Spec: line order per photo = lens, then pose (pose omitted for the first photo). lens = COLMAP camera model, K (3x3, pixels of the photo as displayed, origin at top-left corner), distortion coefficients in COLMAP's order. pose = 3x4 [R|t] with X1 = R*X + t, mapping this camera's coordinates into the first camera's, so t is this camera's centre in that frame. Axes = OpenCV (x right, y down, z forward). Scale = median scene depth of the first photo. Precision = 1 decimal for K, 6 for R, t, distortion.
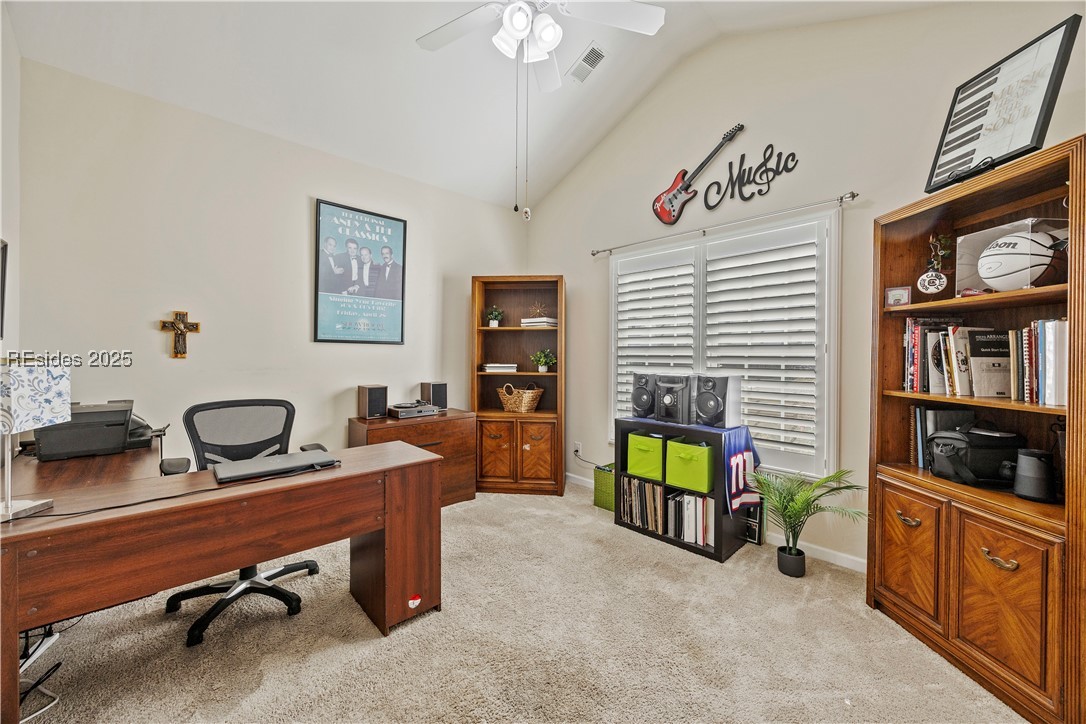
lens RADIAL K [[415.5, 0, 546.1], [0, 415.5, 355.9], [0, 0, 1]] dist [-0.005166, 0.001104]
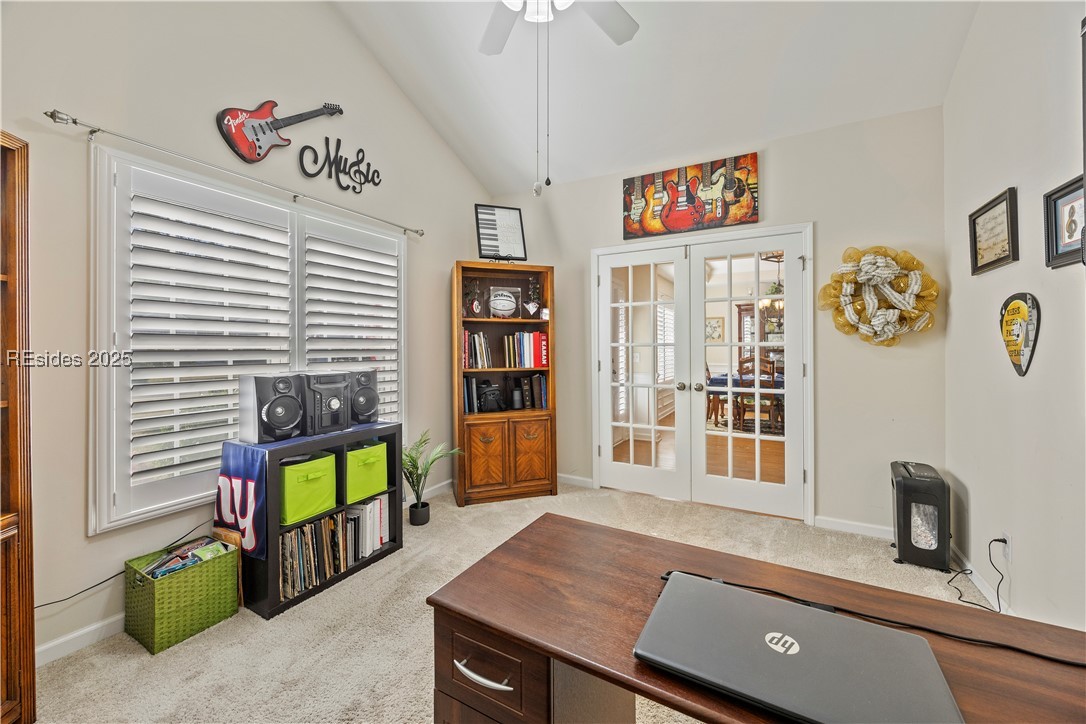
lens RADIAL K [[415.5, 0, 555.5], [0, 415.5, 346.8], [0, 0, 1]] dist [-0.005166, 0.001104]
pose [[-0.318387, 0.000244, 0.947961, -0.630577], [0.007864, 0.999966, 0.002384, -0.003732], [-0.947928, 0.008214, -0.318378, 0.884801]]
